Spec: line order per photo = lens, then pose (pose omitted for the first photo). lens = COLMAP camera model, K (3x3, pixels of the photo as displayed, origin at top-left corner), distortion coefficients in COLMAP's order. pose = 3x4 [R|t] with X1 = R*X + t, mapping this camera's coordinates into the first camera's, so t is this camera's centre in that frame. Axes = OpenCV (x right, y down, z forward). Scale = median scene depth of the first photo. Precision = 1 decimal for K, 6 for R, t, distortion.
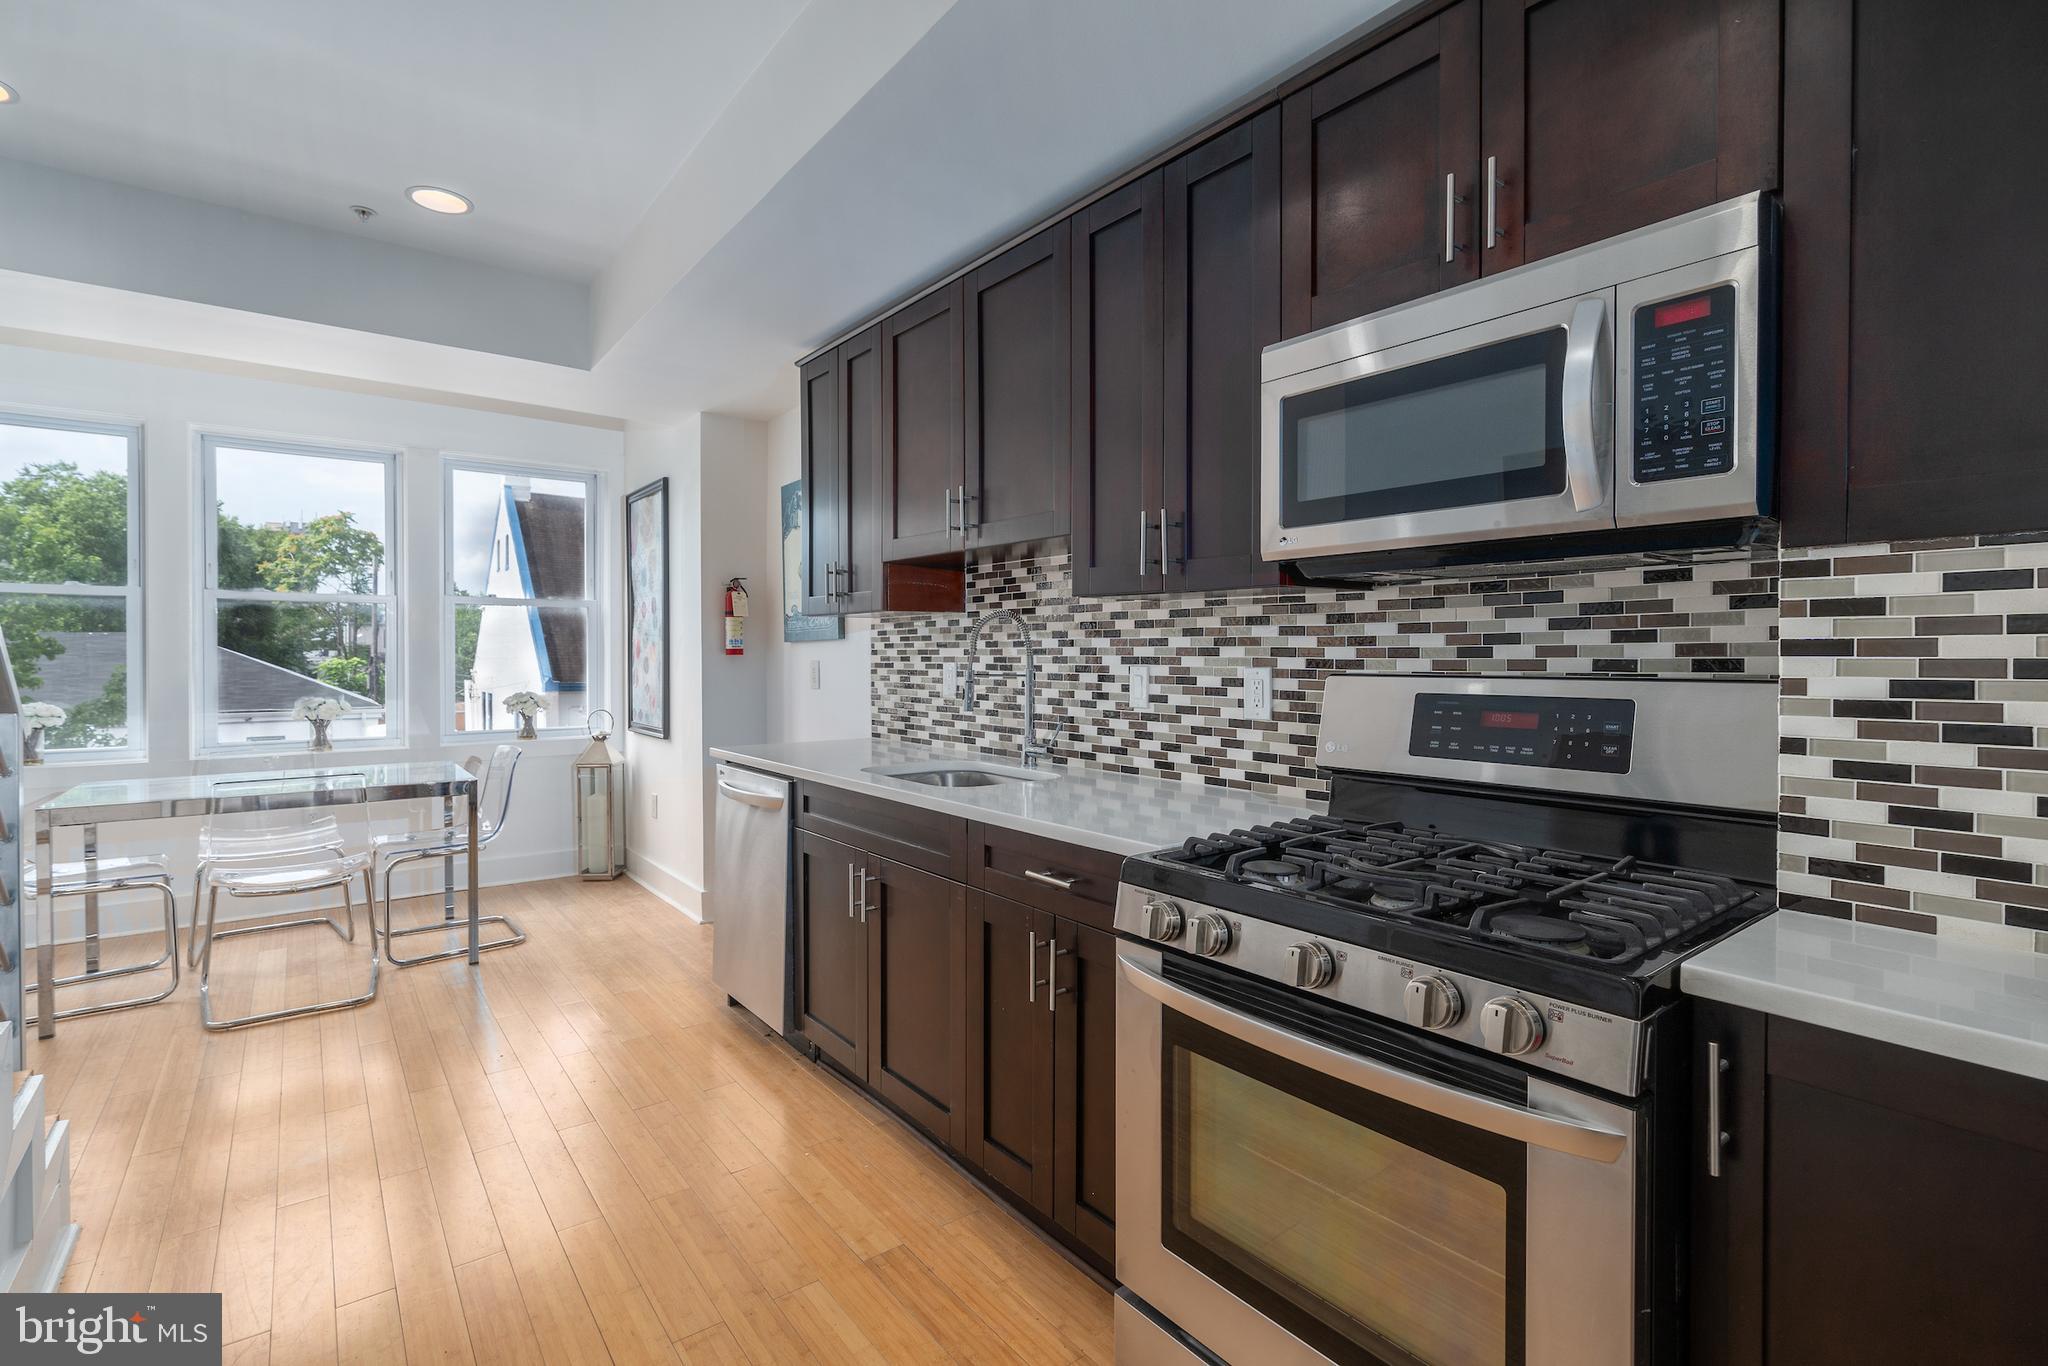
lens RADIAL K [[929.7, 0, 1003.4], [0, 929.7, 665.3], [0, 0, 1]] dist [-0.010855, 0.004558]
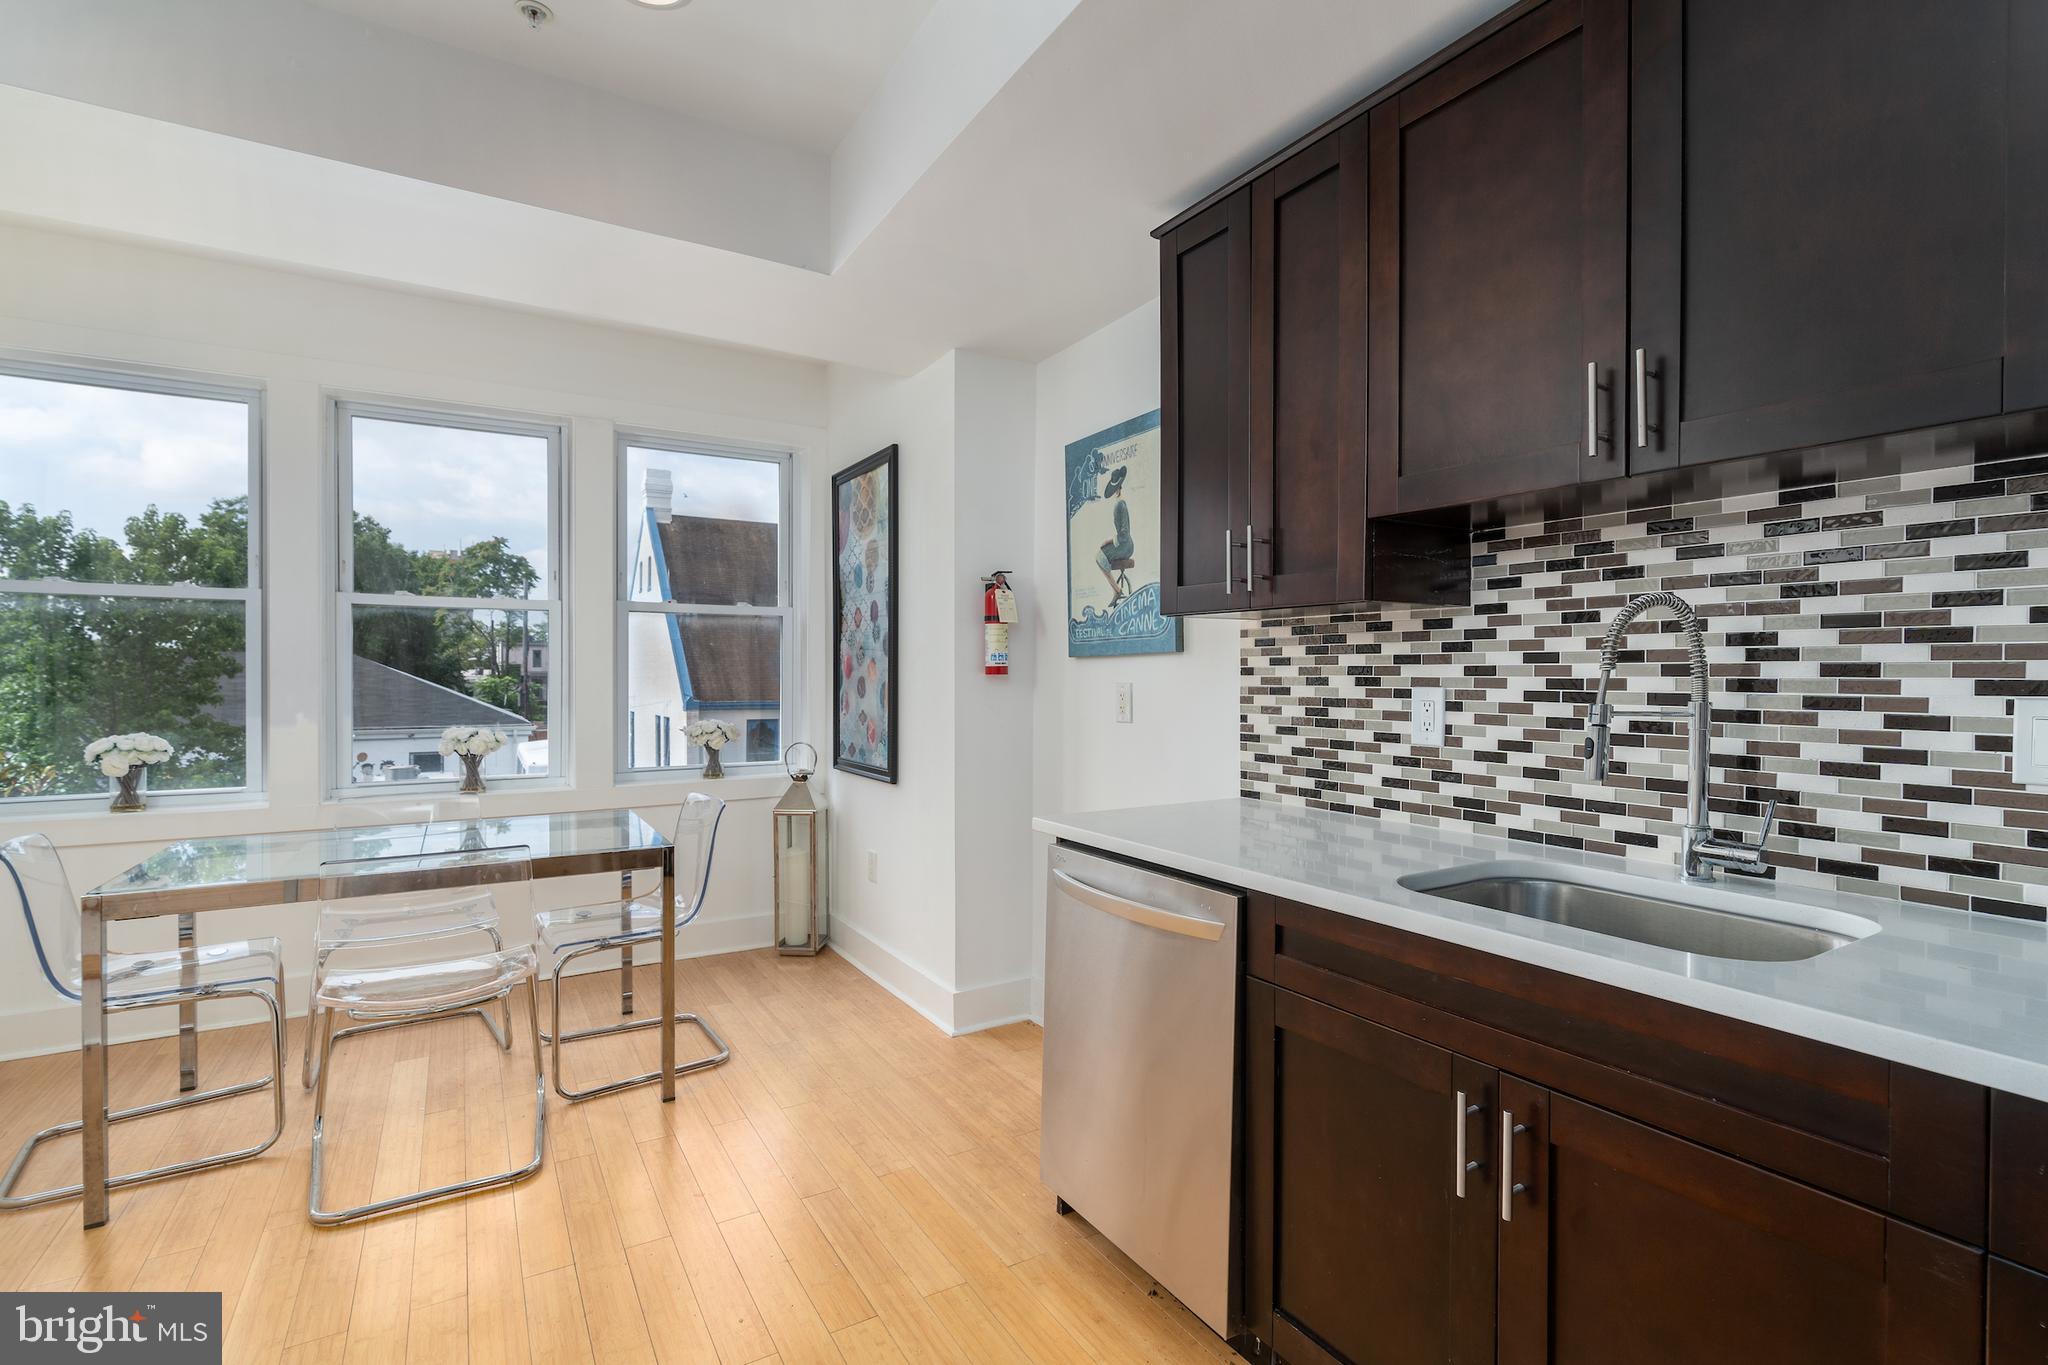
lens RADIAL K [[929.7, 0, 1037.8], [0, 929.7, 681.9], [0, 0, 1]] dist [-0.010855, 0.004558]
pose [[0.995858, 0.002044, -0.090894, -0.252317], [-0.002326, 0.999993, -0.003002, -0.004214], [0.090887, 0.003201, 0.995856, 0.349201]]
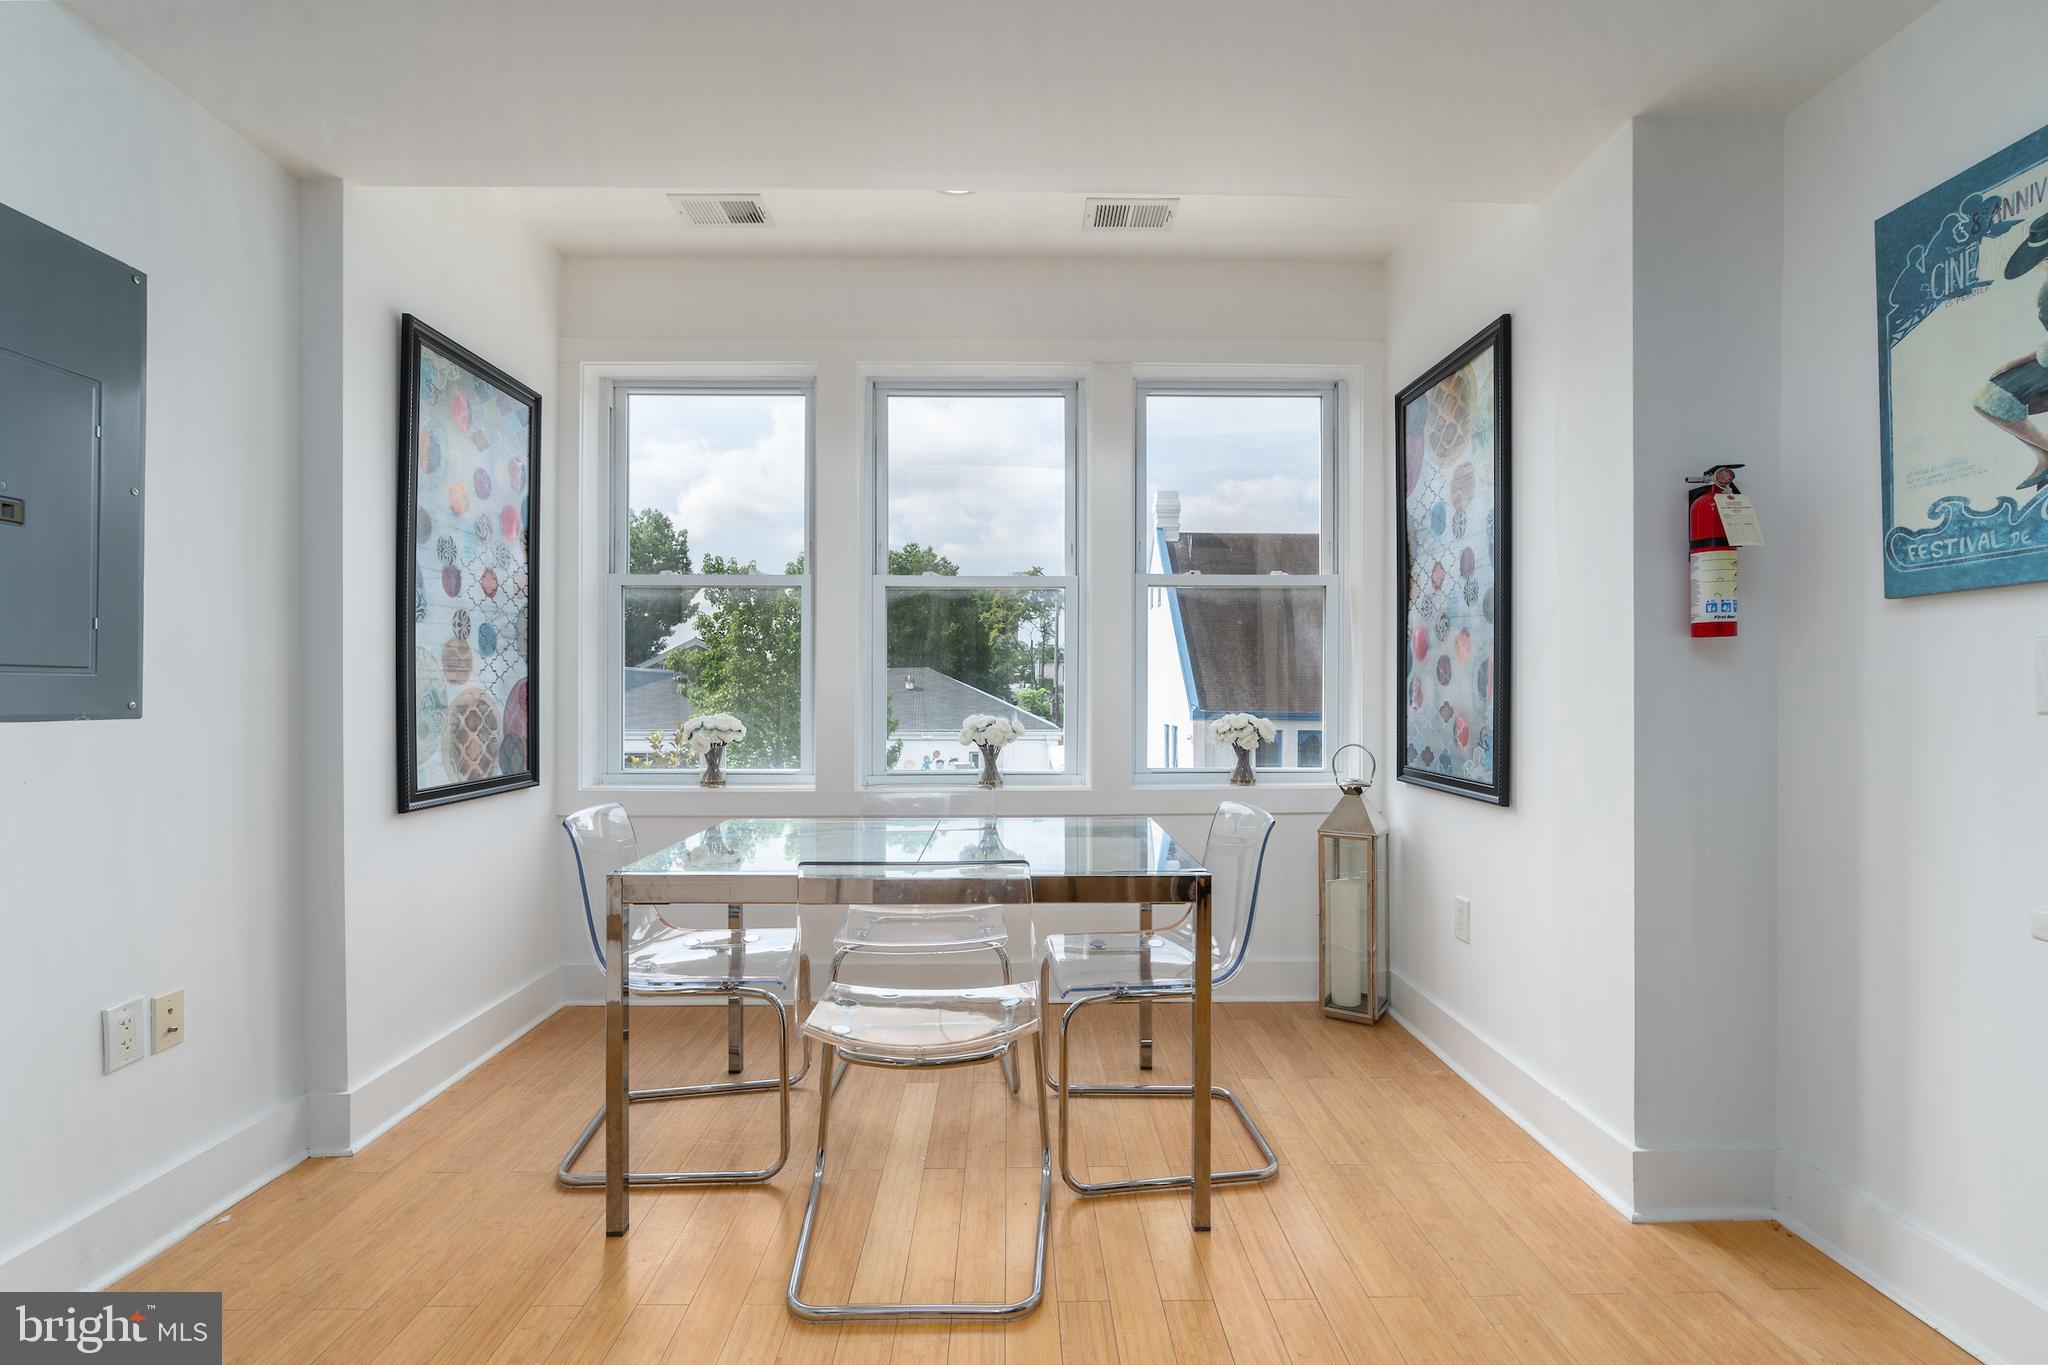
lens RADIAL K [[929.7, 0, 1044.4], [0, 929.7, 681.8], [0, 0, 1]] dist [-0.010855, 0.004558]
pose [[0.820049, -0.001201, -0.572292, -0.399111], [-0.008601, 0.999859, -0.014424, 0.026656], [0.572228, 0.016751, 0.819923, 0.596893]]
